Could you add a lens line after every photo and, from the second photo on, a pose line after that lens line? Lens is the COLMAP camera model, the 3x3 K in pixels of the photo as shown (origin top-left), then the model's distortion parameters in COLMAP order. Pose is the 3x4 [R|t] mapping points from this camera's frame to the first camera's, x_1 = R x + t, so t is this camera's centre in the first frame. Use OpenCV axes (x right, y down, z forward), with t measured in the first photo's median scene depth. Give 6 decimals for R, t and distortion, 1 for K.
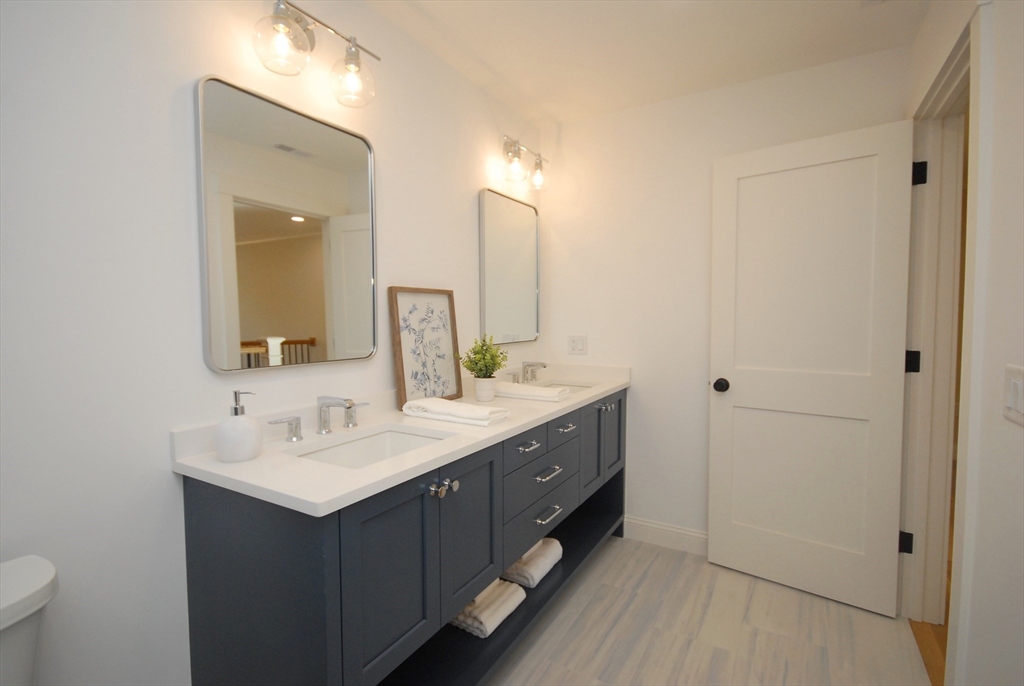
lens RADIAL K [[493.1, 0, 512.1], [0, 493.1, 342.2], [0, 0, 1]] dist [0.001155, 0.000046]
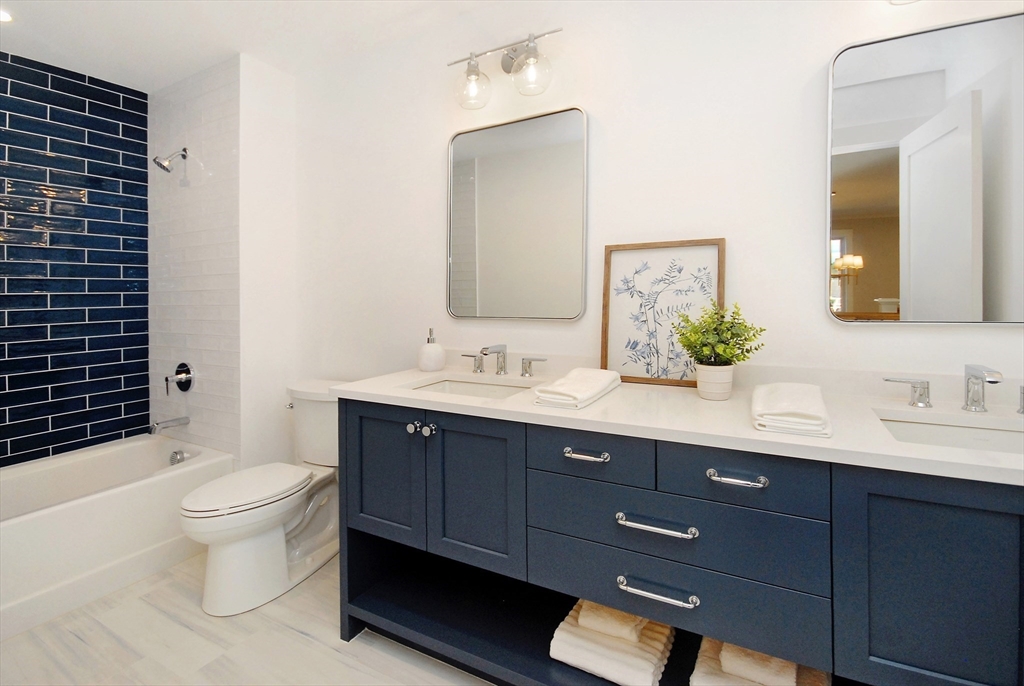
lens RADIAL K [[467.5, 0, 542.4], [0, 467.5, 321.6], [0, 0, 1]] dist [-0.001813, -0.000069]
pose [[0.046331, 0.056648, -0.997319, 0.599116], [-0.038108, 0.997764, 0.054904, -0.012673], [0.998199, 0.035462, 0.048386, 0.781635]]
